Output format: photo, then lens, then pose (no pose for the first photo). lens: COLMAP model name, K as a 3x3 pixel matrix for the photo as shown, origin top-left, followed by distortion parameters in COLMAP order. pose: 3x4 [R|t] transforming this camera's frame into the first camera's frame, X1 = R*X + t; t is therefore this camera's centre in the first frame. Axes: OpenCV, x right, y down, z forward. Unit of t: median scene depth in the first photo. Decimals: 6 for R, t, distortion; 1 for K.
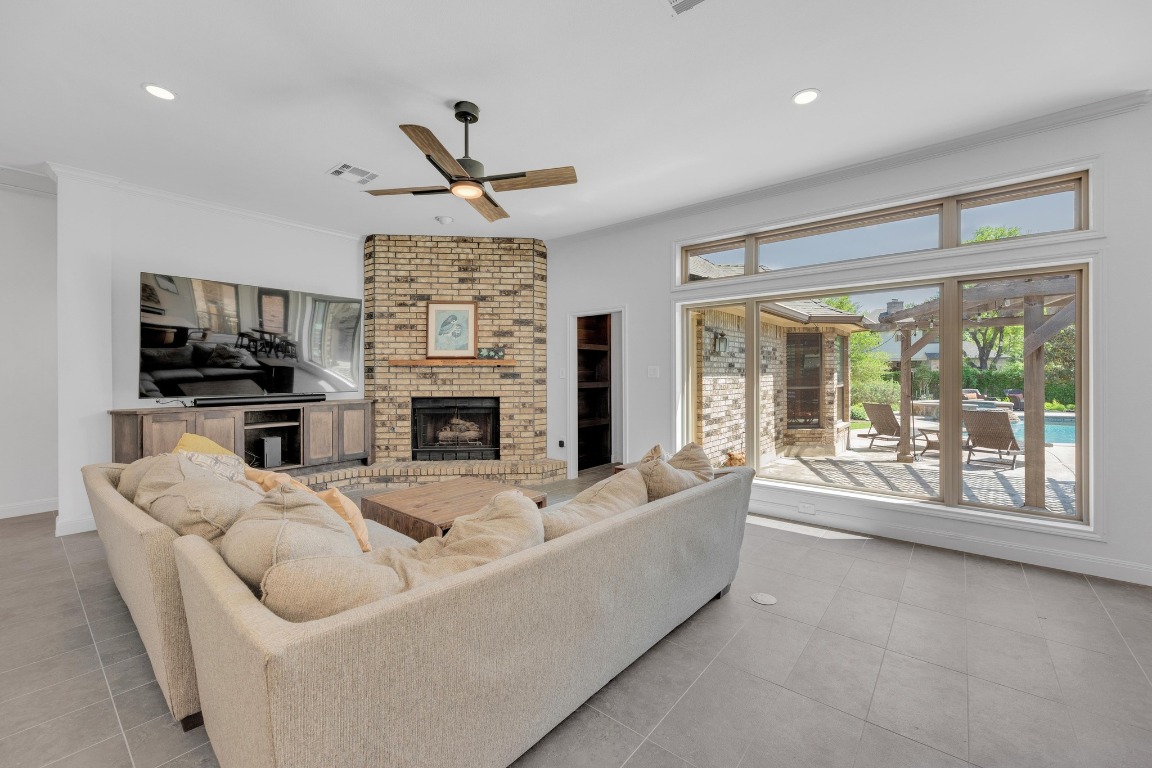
lens RADIAL K [[464.8, 0, 571.4], [0, 464.8, 373.1], [0, 0, 1]] dist [0.001178, -0.001460]
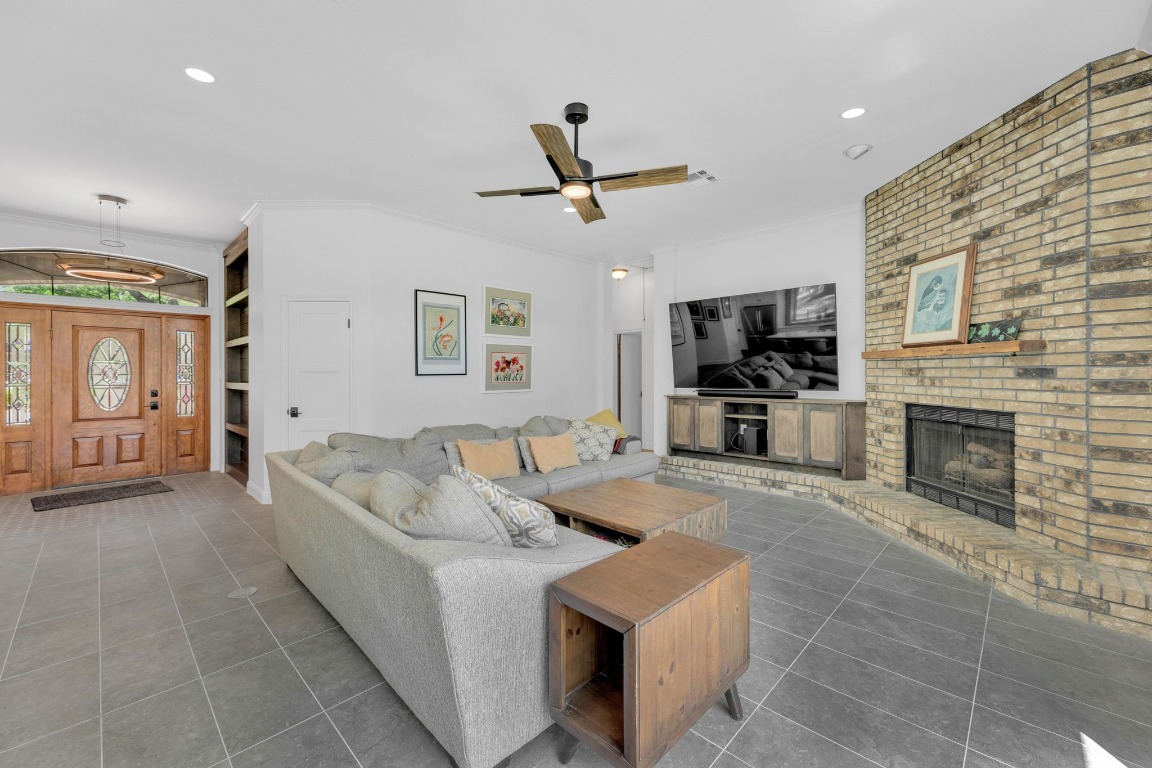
lens RADIAL K [[464.8, 0, 580.8], [0, 464.8, 375.9], [0, 0, 1]] dist [0.001178, -0.001460]
pose [[-0.073480, 0.008087, -0.997264, 0.404589], [0.006665, 0.999949, 0.007617, 0.002269], [0.997274, -0.006088, -0.073530, 0.553870]]
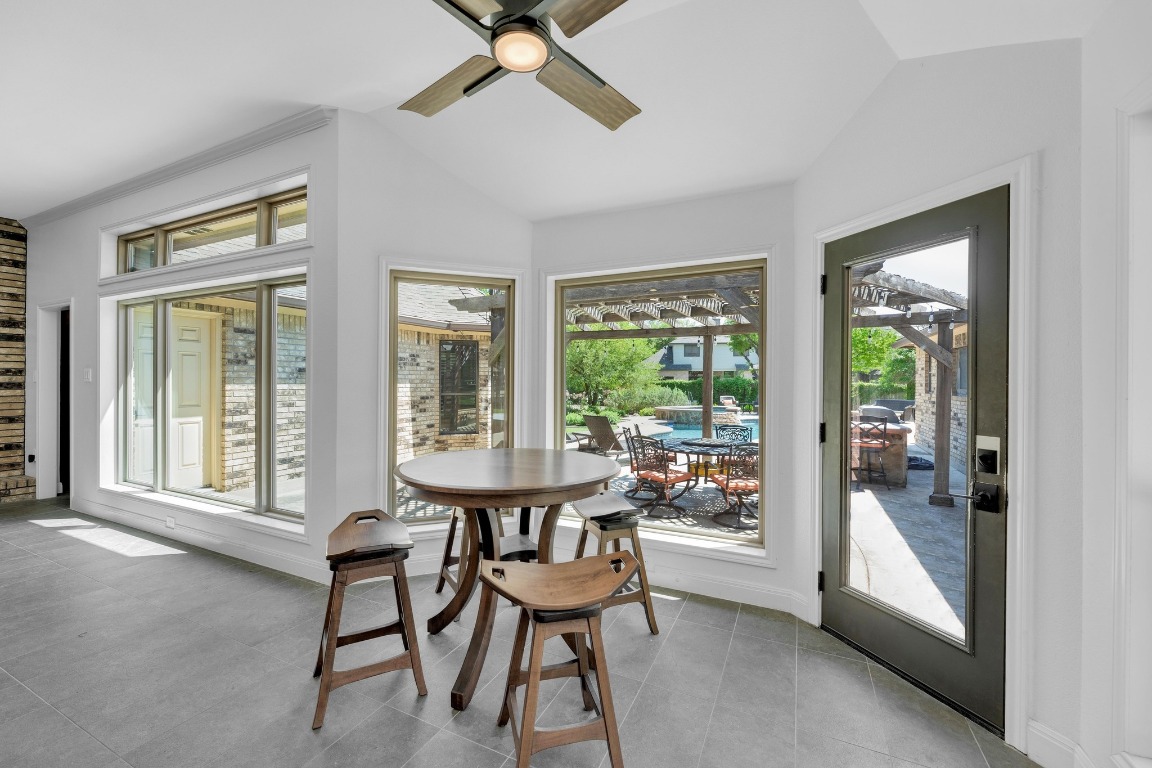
lens RADIAL K [[464.8, 0, 572.0], [0, 464.8, 381.0], [0, 0, 1]] dist [0.001178, -0.001460]
pose [[0.971364, 0.008655, 0.237440, 0.751902], [-0.009080, 0.999959, 0.000698, -0.000141], [-0.237424, -0.002834, 0.971402, -0.069623]]
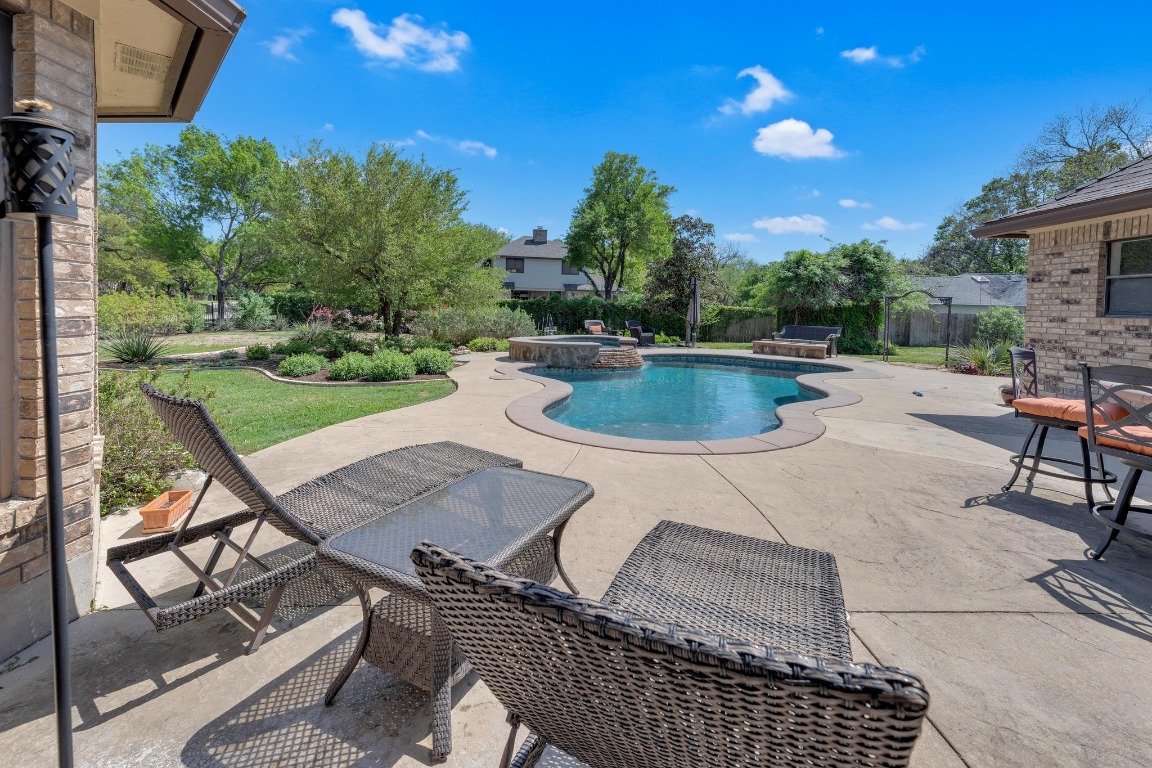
lens RADIAL K [[464.8, 0, 586.2], [0, 464.8, 400.2], [0, 0, 1]] dist [0.001178, -0.001460]
pose [[0.775708, -0.101261, 0.622915, 1.126826], [-0.028025, 0.980542, 0.194296, 0.047175], [-0.630469, -0.168174, 0.757777, 1.287212]]
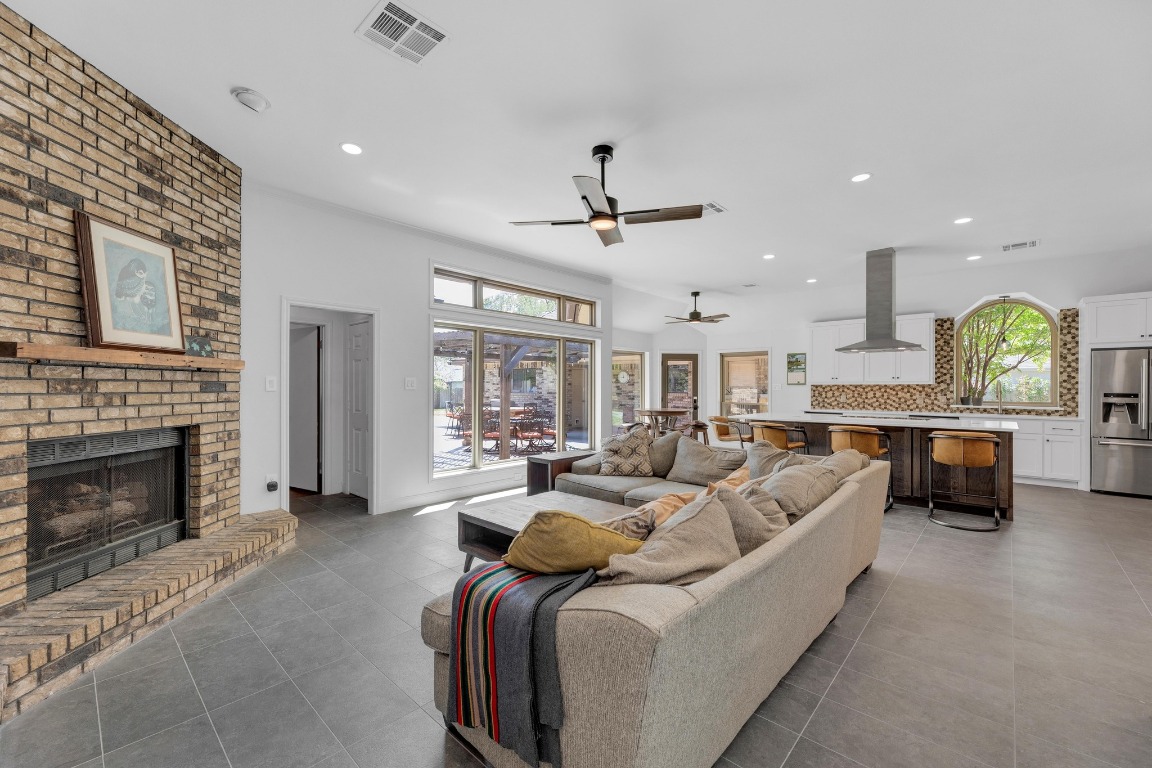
lens RADIAL K [[464.8, 0, 578.7], [0, 464.8, 386.7], [0, 0, 1]] dist [0.001178, -0.001460]
pose [[0.049834, 0.003076, 0.998753, -0.696420], [-0.006073, 0.999978, -0.002777, 0.004274], [-0.998739, -0.005927, 0.049851, 0.516424]]
